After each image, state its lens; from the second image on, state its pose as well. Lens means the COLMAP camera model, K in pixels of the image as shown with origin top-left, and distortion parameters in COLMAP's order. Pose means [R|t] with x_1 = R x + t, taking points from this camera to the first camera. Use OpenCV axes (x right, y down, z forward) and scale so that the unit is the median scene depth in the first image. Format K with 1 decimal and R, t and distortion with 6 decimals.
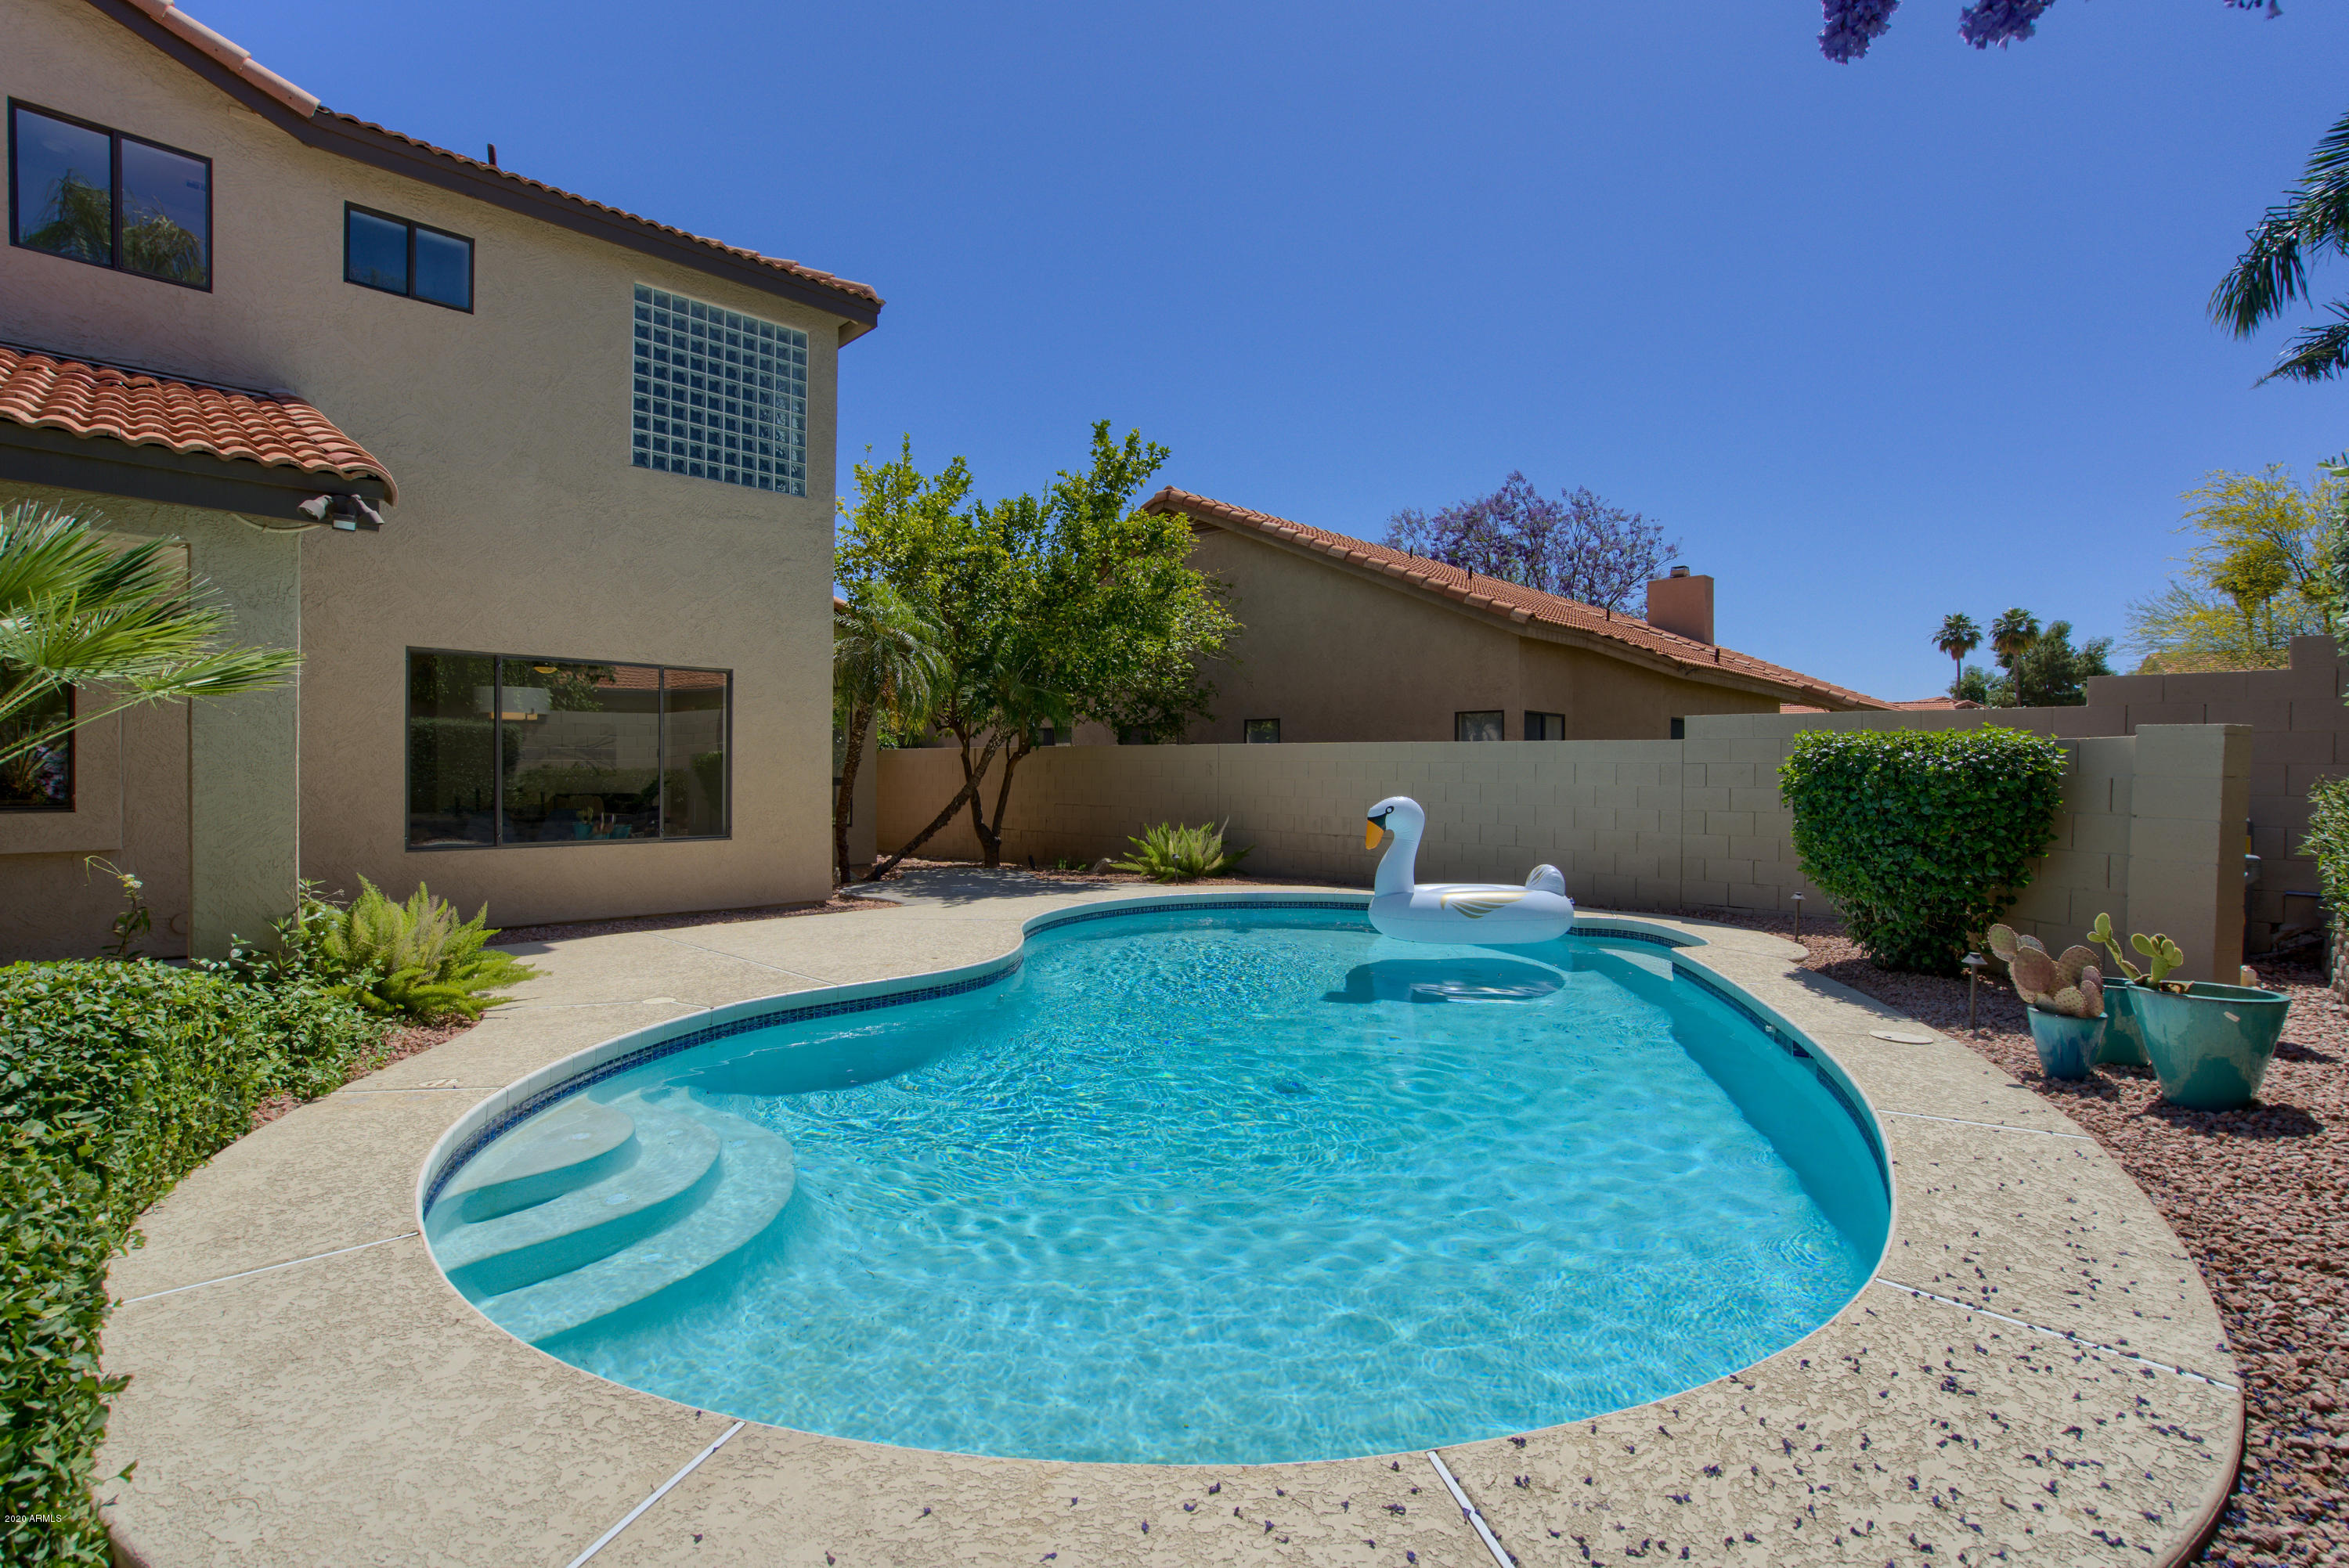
lens RADIAL K [[1091.4, 0, 1169.0], [0, 1091.4, 785.2], [0, 0, 1]] dist [-0.042329, 0.016484]
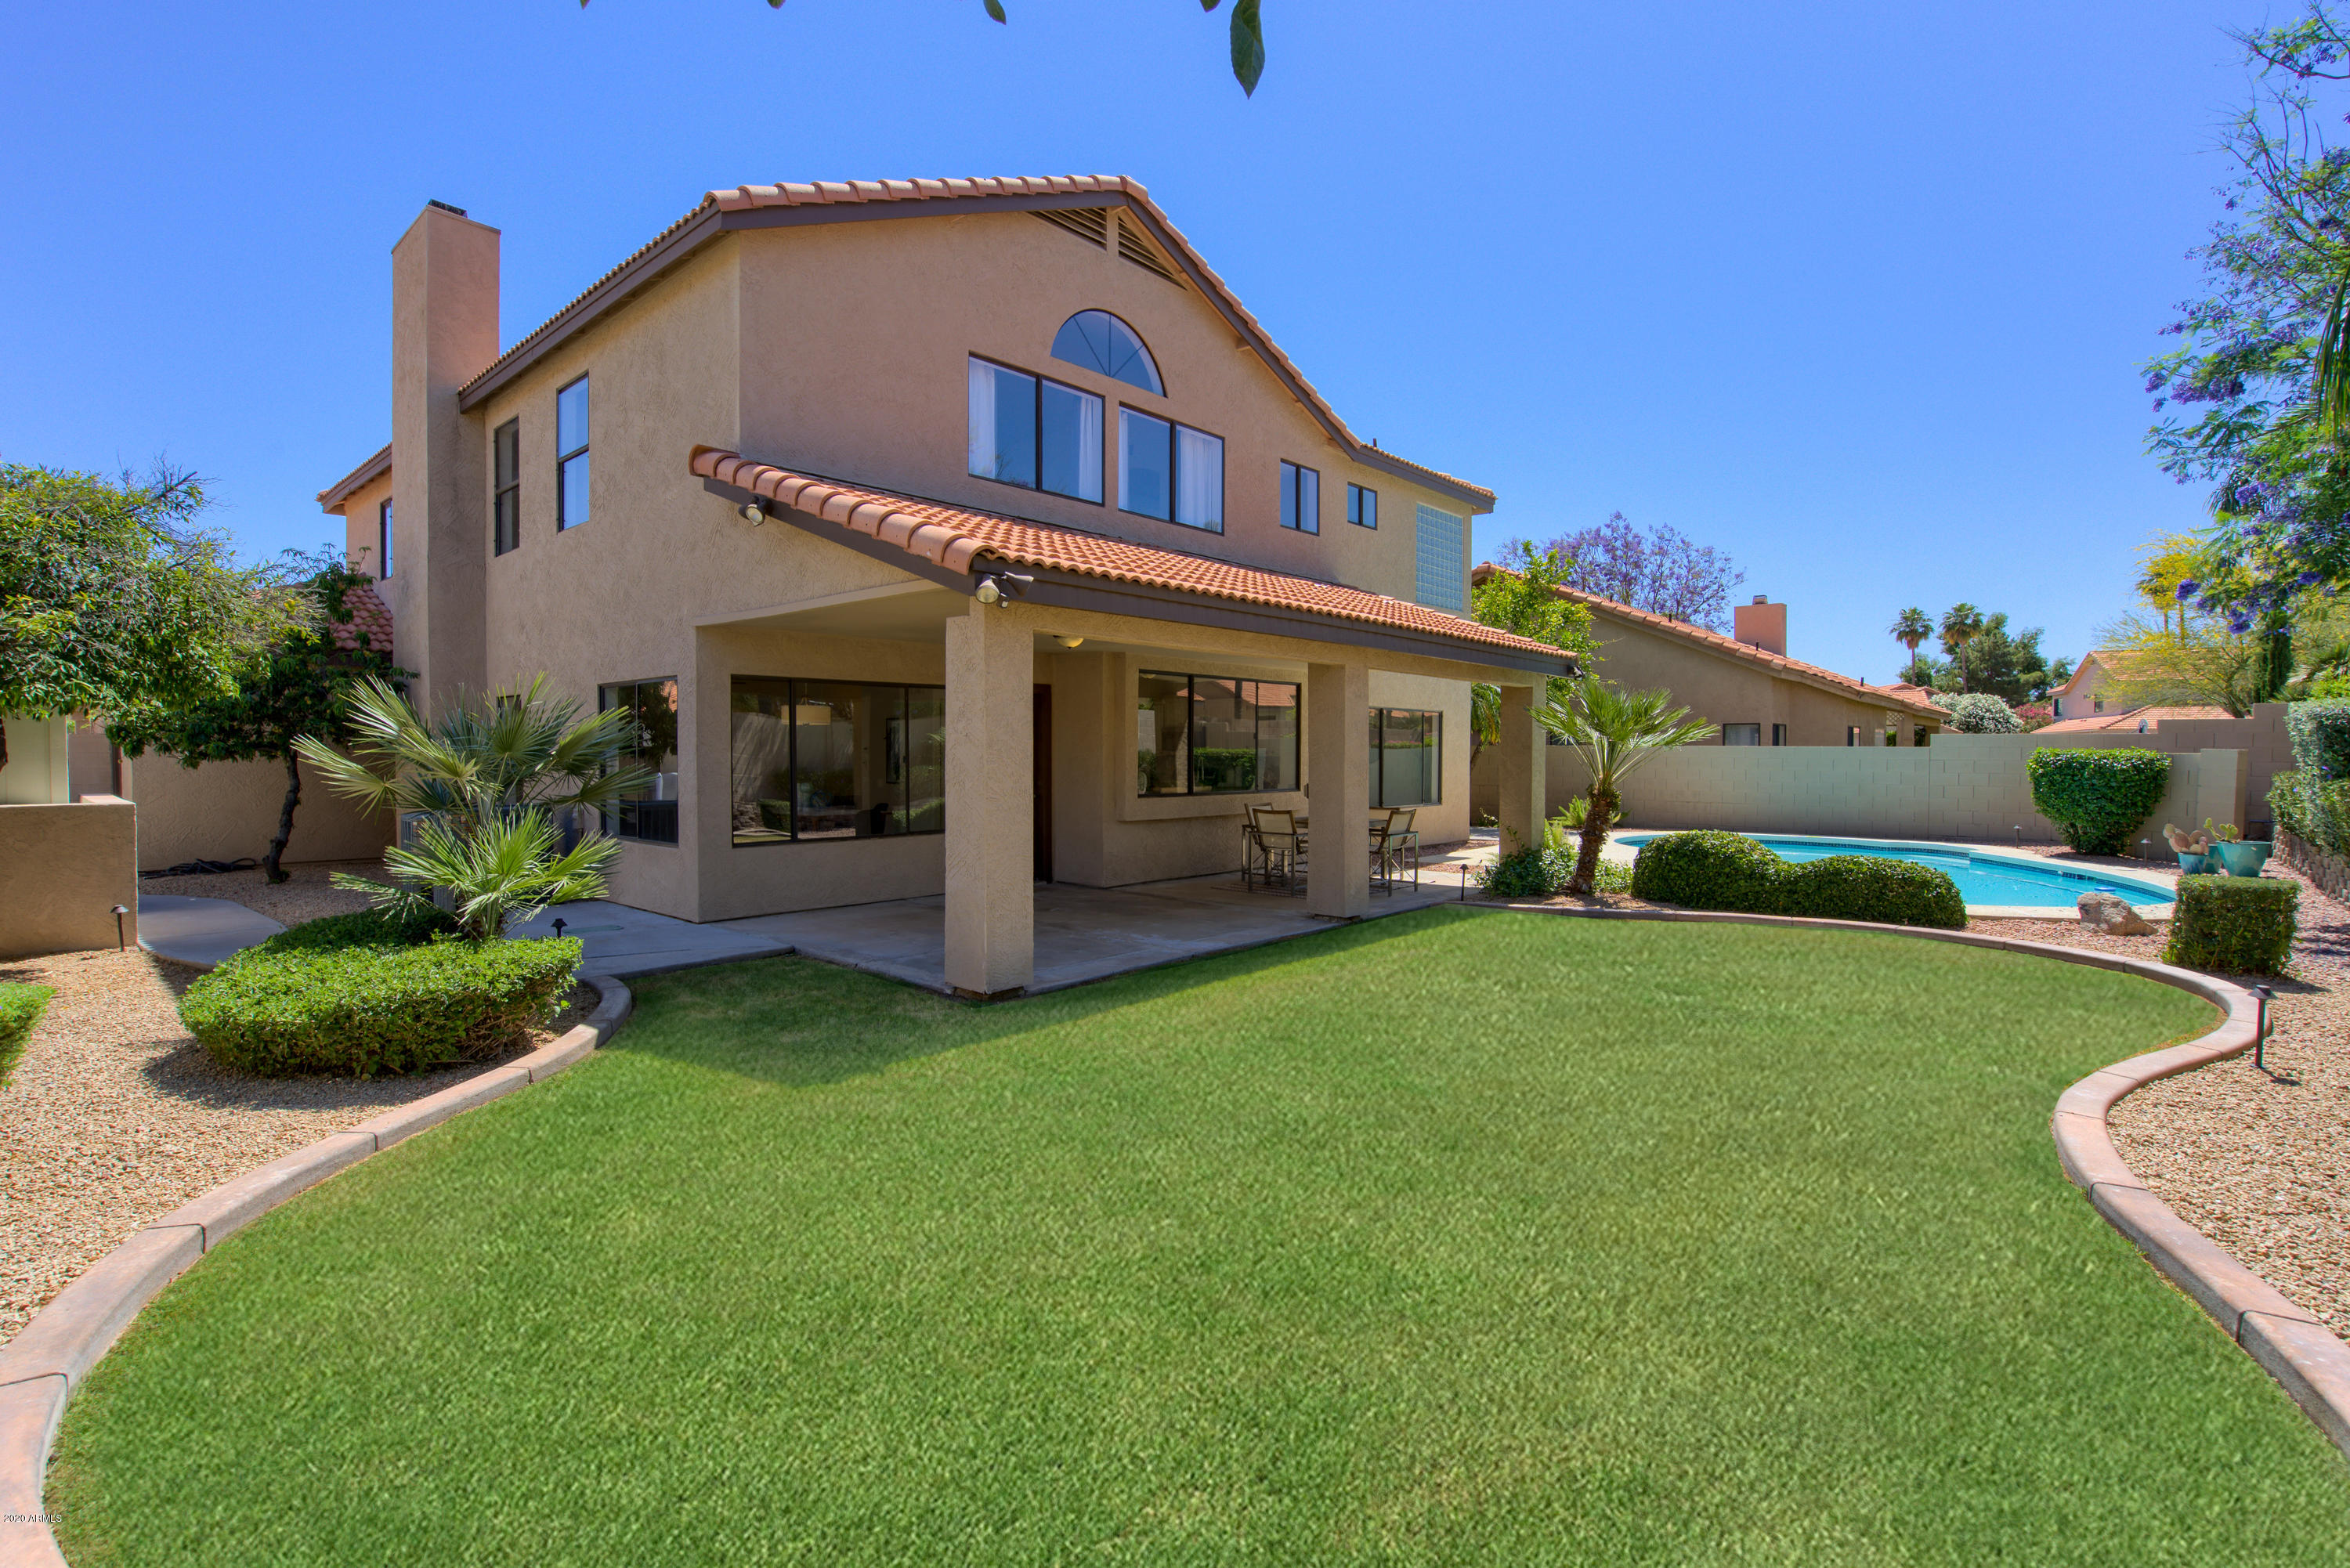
lens RADIAL K [[1106.9, 0, 1175.0], [0, 1106.9, 784.0], [0, 0, 1]] dist [0.000861, 0.000424]
pose [[0.997214, -0.003716, 0.074503, -0.294383], [0.002109, 0.999763, 0.021648, -0.006644], [-0.074566, -0.021430, 0.996986, -0.246318]]
